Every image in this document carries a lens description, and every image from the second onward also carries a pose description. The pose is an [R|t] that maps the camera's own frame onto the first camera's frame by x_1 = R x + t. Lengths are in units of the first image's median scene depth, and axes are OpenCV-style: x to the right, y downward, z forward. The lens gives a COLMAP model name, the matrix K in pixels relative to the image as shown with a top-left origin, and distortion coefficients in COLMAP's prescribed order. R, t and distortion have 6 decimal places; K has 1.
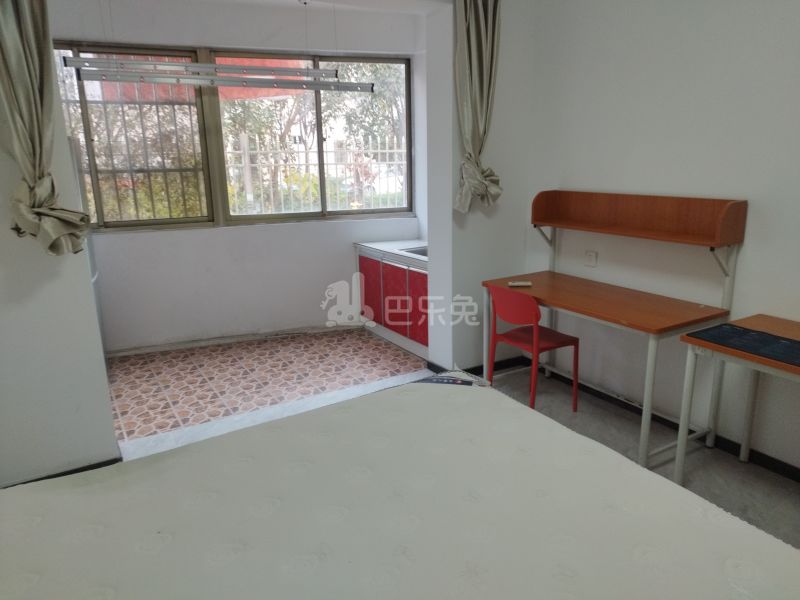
lens RADIAL K [[563.6, 0, 434.9], [0, 563.6, 299.6], [0, 0, 1]] dist [-0.001992, -0.005974]
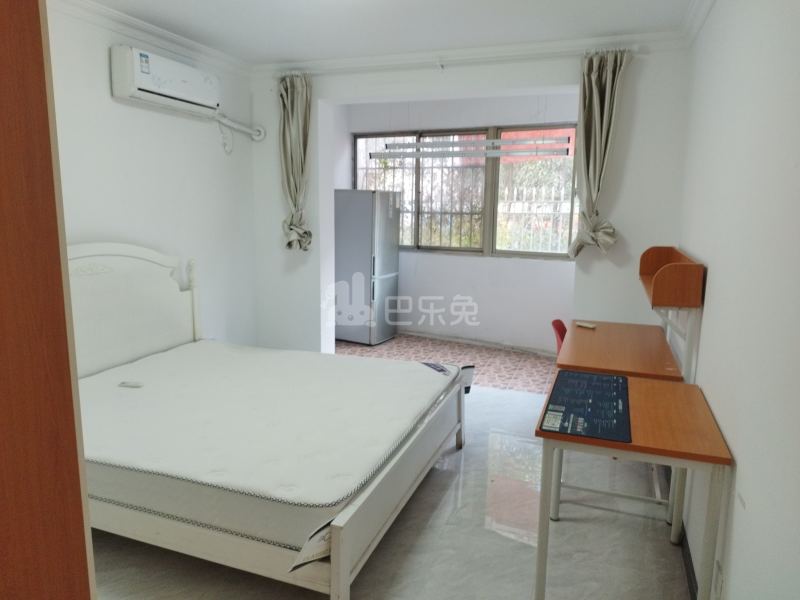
lens RADIAL K [[563.6, 0, 434.9], [0, 563.6, 299.6], [0, 0, 1]] dist [-0.001992, -0.005974]
pose [[0.630596, 0.144262, -0.762585, 0.599459], [-0.221511, 0.975157, 0.001303, -0.006002], [0.743829, 0.168099, 0.646886, 0.072873]]
